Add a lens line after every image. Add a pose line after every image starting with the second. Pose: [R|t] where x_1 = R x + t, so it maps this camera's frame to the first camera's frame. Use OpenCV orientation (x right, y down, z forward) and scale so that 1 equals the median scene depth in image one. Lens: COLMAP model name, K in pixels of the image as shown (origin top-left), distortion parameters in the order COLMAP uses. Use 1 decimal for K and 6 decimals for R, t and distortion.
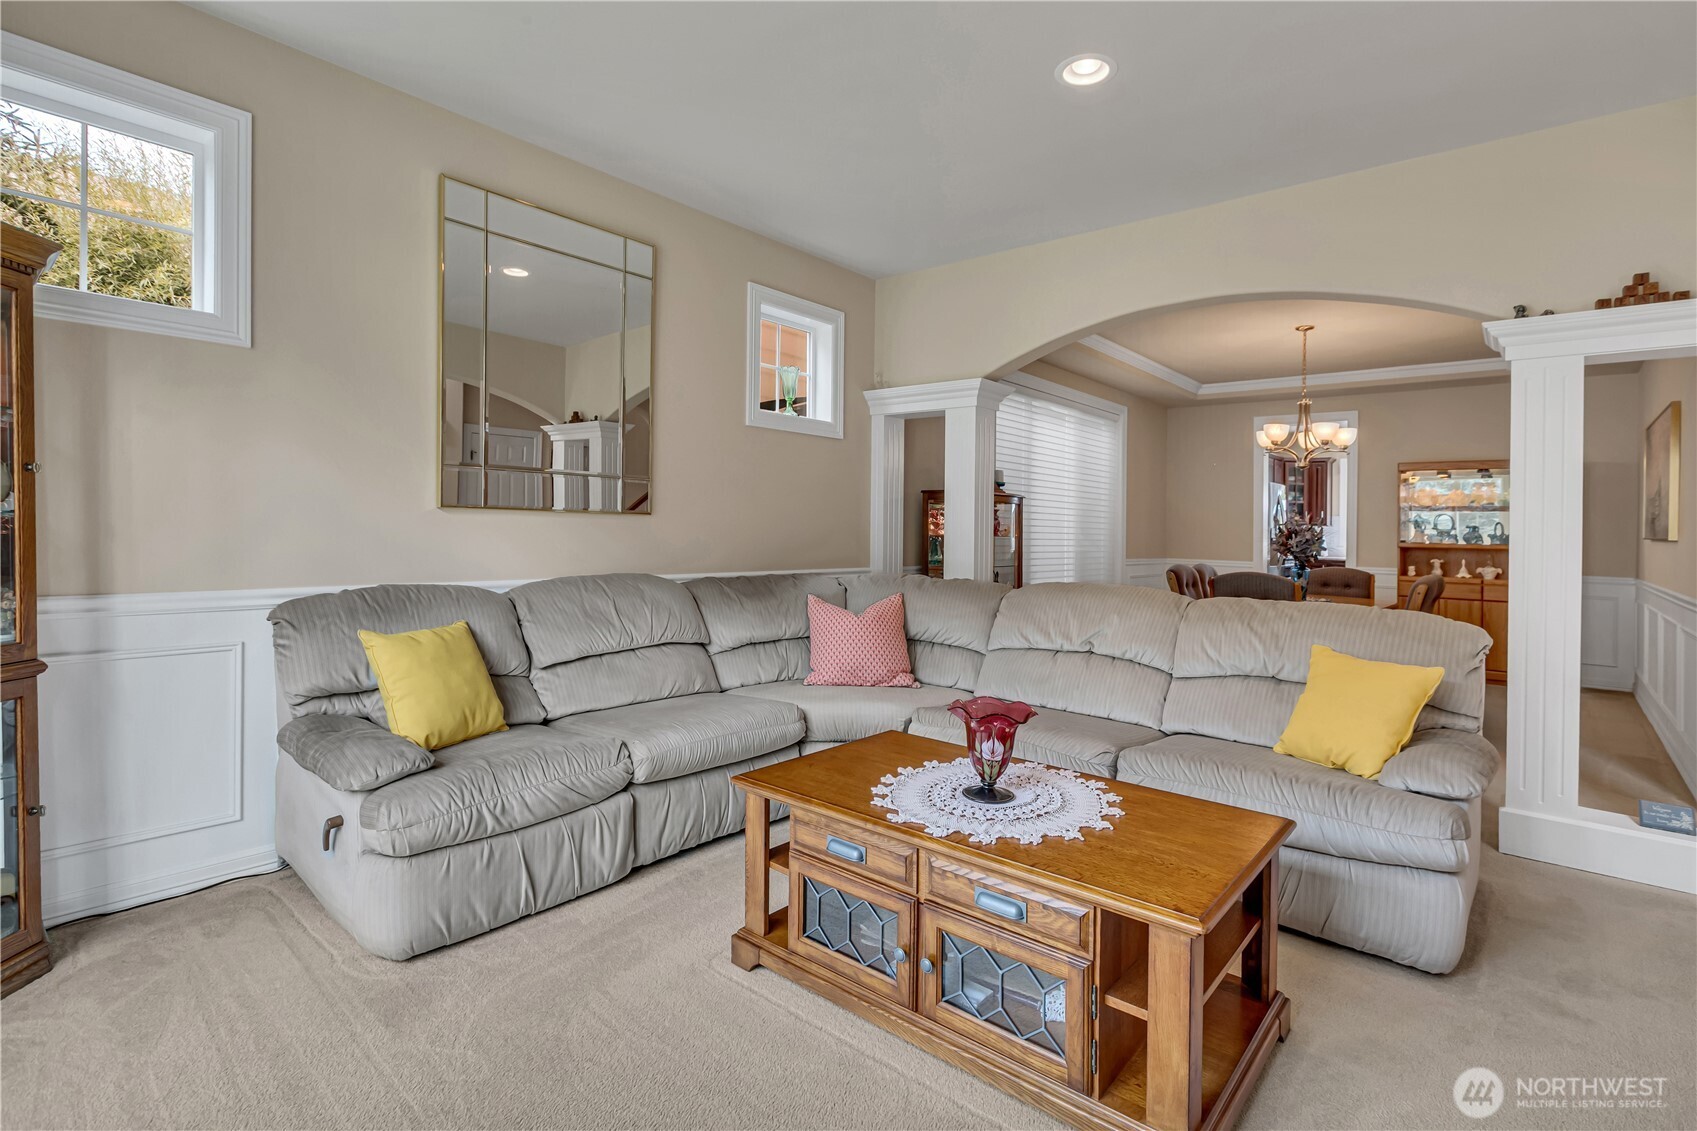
lens RADIAL K [[795.6, 0, 859.5], [0, 795.6, 529.5], [0, 0, 1]] dist [-0.000343, -0.000267]
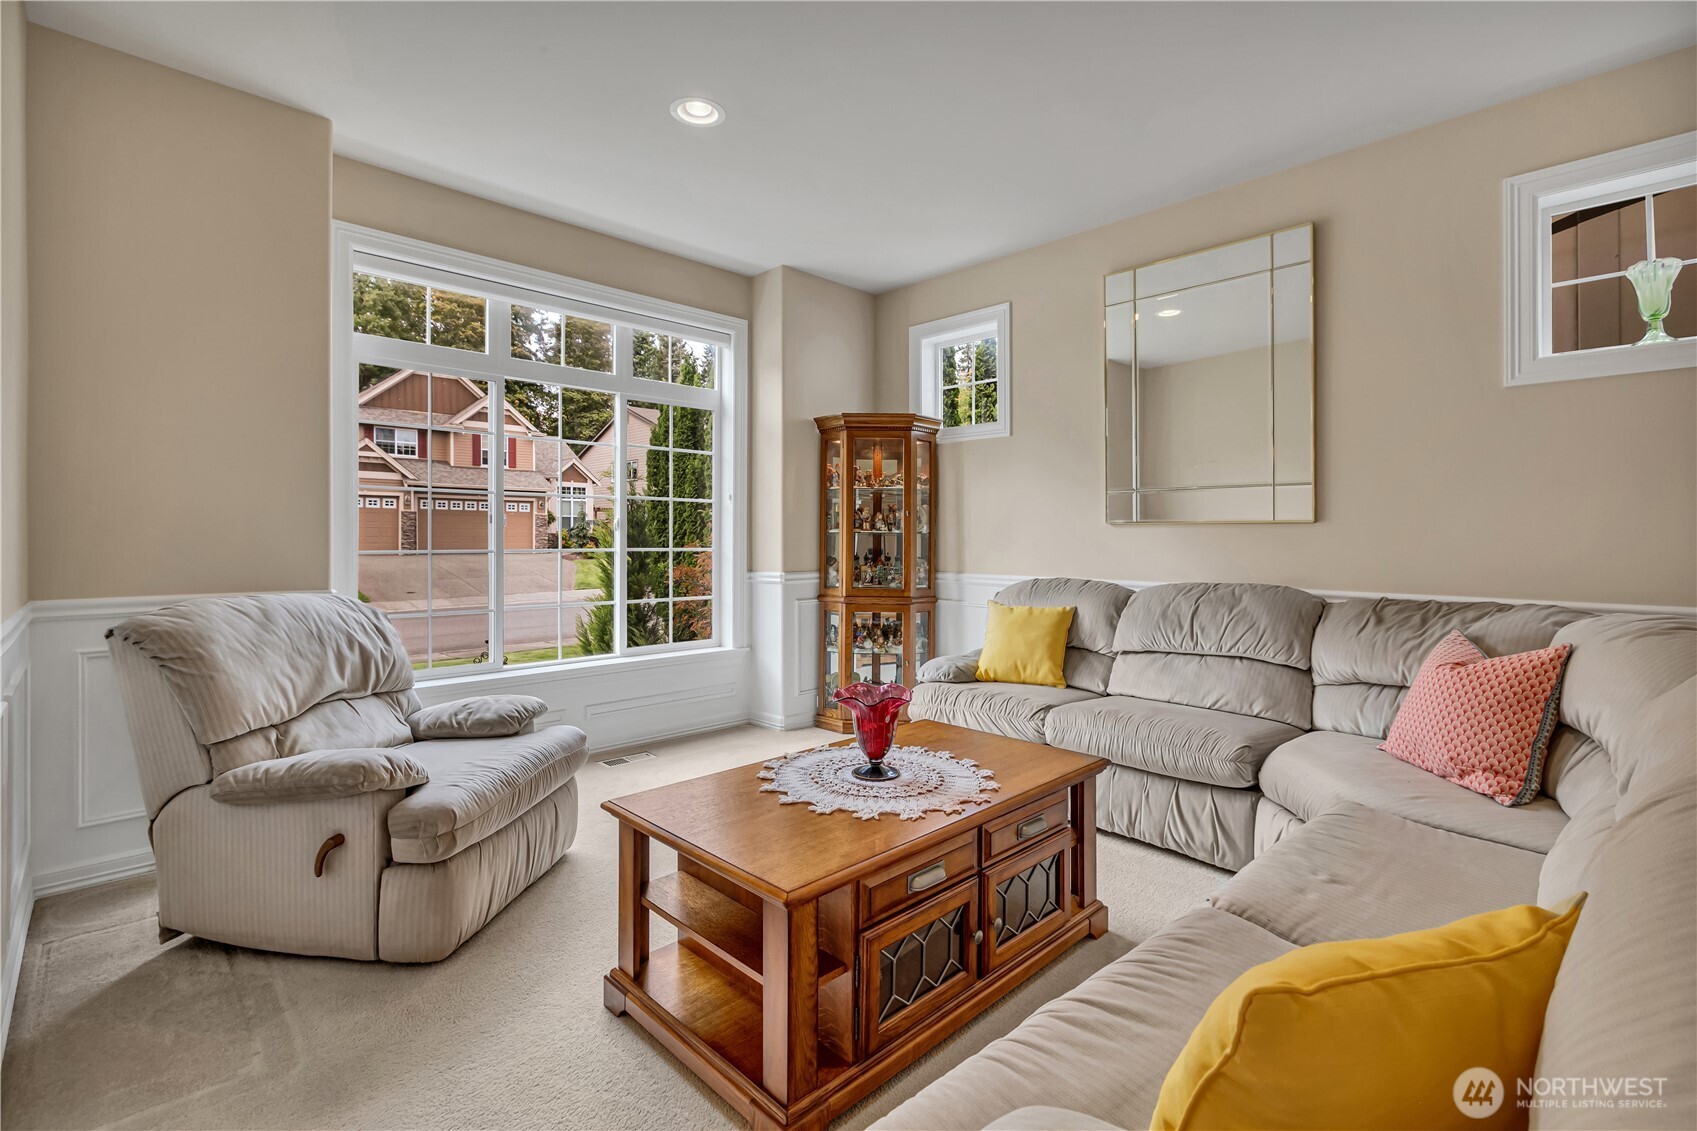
lens RADIAL K [[777.0, 0, 881.8], [0, 777.0, 546.7], [0, 0, 1]] dist [0.000779, 0.000562]
pose [[-0.068967, -0.006663, -0.997597, 0.797227], [-0.005438, 0.999965, -0.006303, 0.022130], [0.997604, 0.004990, -0.069000, 0.710264]]
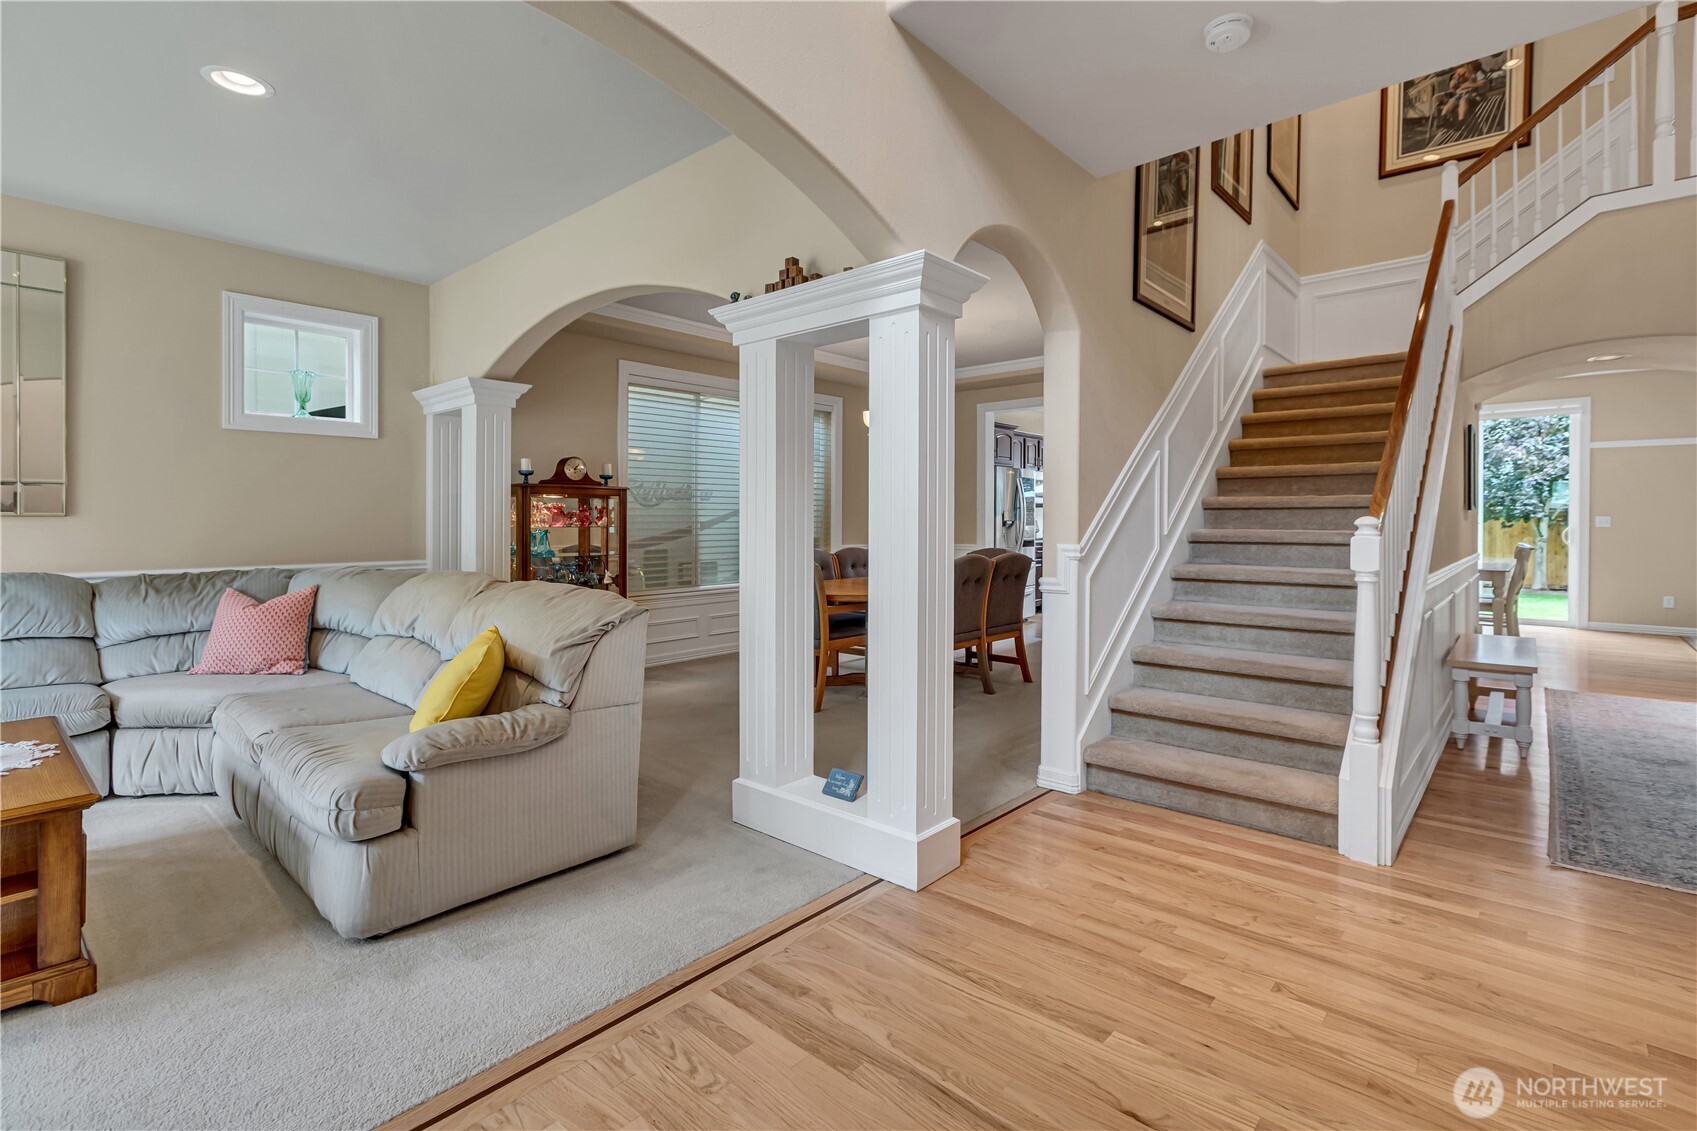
lens RADIAL K [[782.1, 0, 841.7], [0, 782.1, 523.7], [0, 0, 1]] dist [-0.001180, -0.000390]
pose [[0.999333, -0.026588, -0.025015, 0.981095], [0.026610, 0.999646, 0.000537, 0.022518], [0.024992, -0.001202, 0.999687, -0.010812]]
